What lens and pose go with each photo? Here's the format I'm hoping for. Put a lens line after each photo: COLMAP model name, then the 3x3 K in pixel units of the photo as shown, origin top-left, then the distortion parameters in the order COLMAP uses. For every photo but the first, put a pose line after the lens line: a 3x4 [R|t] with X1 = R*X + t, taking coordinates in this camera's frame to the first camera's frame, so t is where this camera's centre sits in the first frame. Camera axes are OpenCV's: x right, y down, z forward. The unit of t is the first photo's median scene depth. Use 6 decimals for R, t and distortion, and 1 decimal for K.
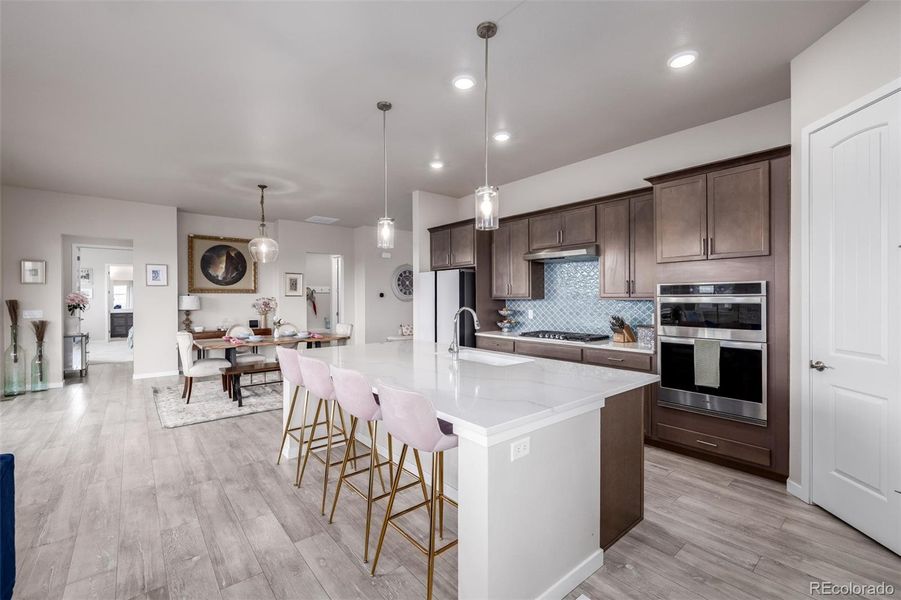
lens RADIAL K [[380.4, 0, 446.0], [0, 380.4, 298.4], [0, 0, 1]] dist [-0.001184, -0.000048]
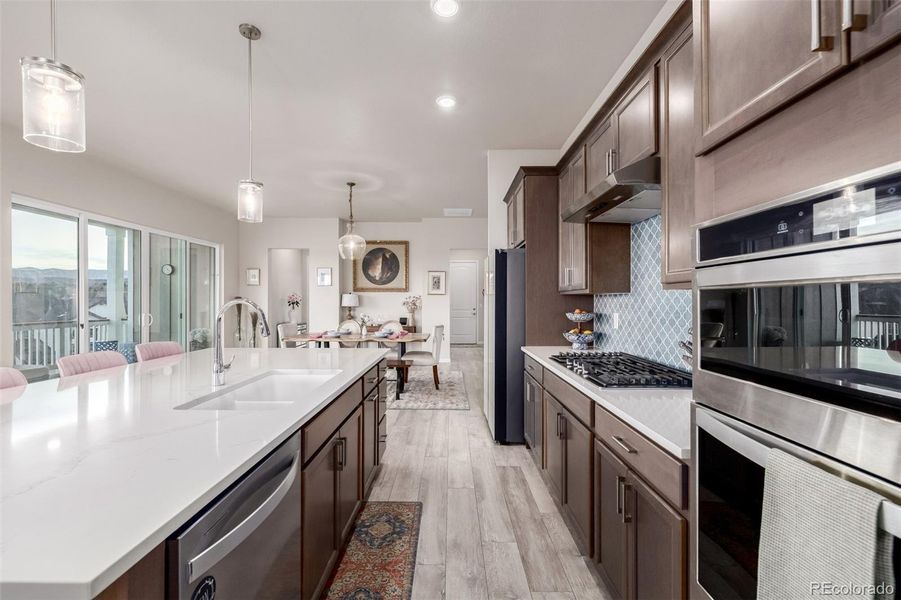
lens RADIAL K [[380.4, 0, 446.0], [0, 380.4, 298.4], [0, 0, 1]] dist [-0.001184, -0.000048]
pose [[0.761361, 0.001278, -0.648327, 0.382855], [-0.006159, 0.999967, -0.005261, 0.013501], [0.648299, 0.007998, 0.761344, 0.414777]]
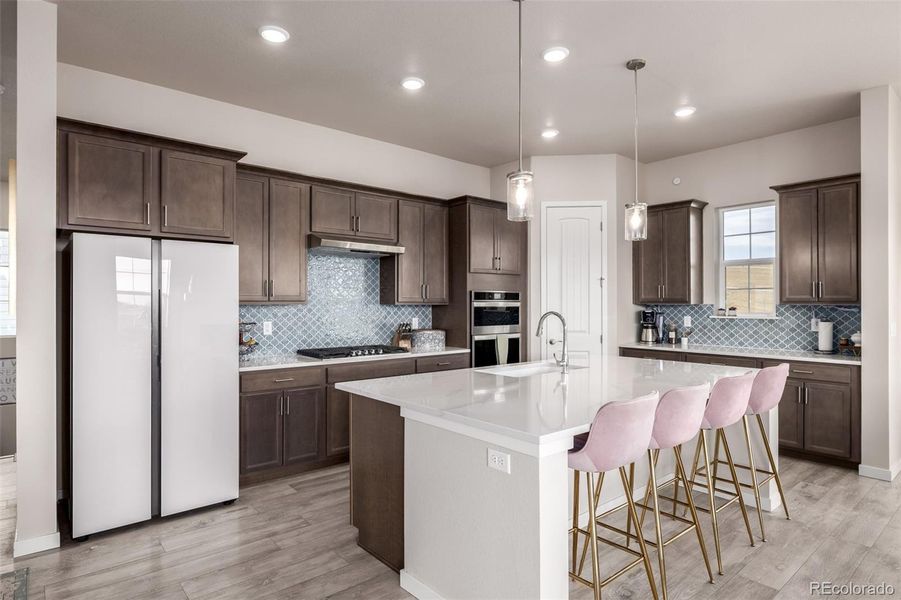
lens RADIAL K [[493.1, 0, 450.5], [0, 493.1, 300.0], [0, 0, 1]] dist [0.000901, 0.000524]
pose [[-0.008933, 0.011873, 0.999890, -0.591330], [0.003319, 0.999924, -0.011844, 0.005294], [-0.999955, 0.003213, -0.008972, 0.687406]]
